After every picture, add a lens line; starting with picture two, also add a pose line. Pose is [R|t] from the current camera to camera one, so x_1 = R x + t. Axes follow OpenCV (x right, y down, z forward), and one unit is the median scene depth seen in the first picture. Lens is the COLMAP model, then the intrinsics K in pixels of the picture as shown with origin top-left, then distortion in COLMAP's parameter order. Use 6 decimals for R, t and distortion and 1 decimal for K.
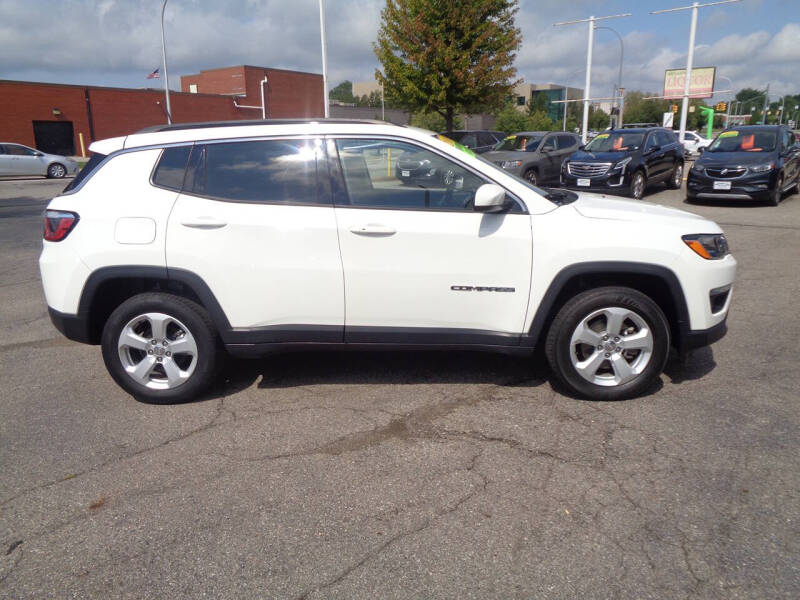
lens RADIAL K [[607.1, 0, 401.8], [0, 607.1, 297.5], [0, 0, 1]] dist [-0.001864, 0.006828]
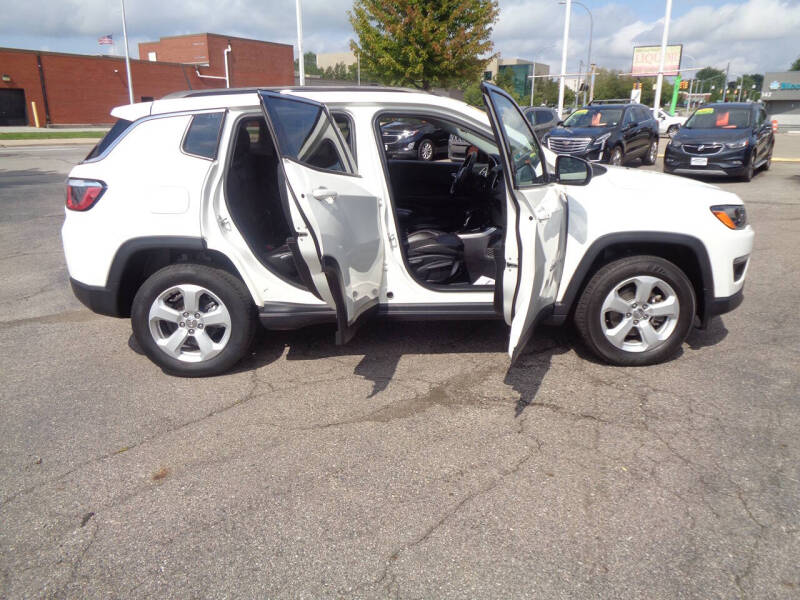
lens RADIAL K [[607.5, 0, 409.6], [0, 607.5, 299.5], [0, 0, 1]] dist [0.005712, -0.000041]
pose [[0.997523, -0.008555, 0.069818, -0.115851], [0.005639, 0.999108, 0.041852, 0.010309], [-0.070114, -0.041355, 0.996681, -0.005255]]
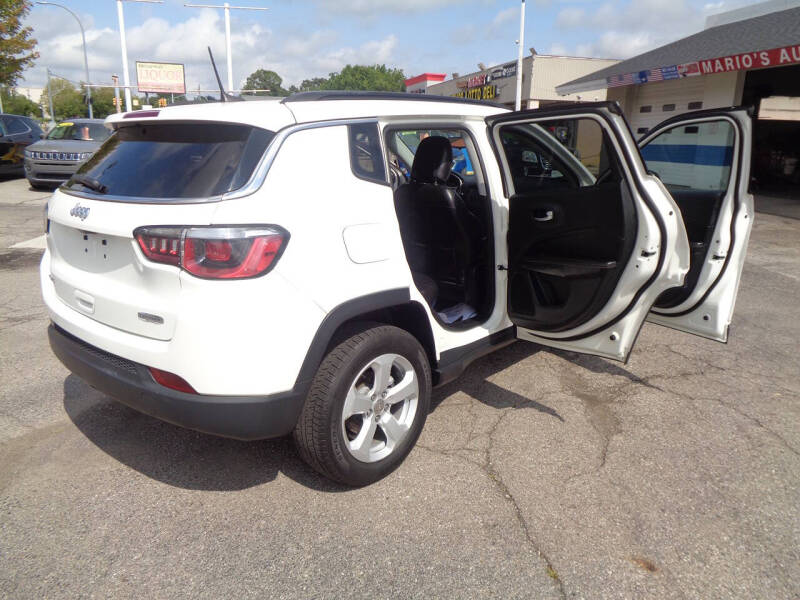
lens RADIAL K [[603.8, 0, 409.0], [0, 603.8, 296.0], [0, 0, 1]] dist [0.000554, 0.008313]
pose [[0.628027, -0.174637, 0.758343, -0.905146], [0.167782, 0.981962, 0.087183, -0.099051], [-0.759889, 0.072482, 0.645999, 0.501643]]
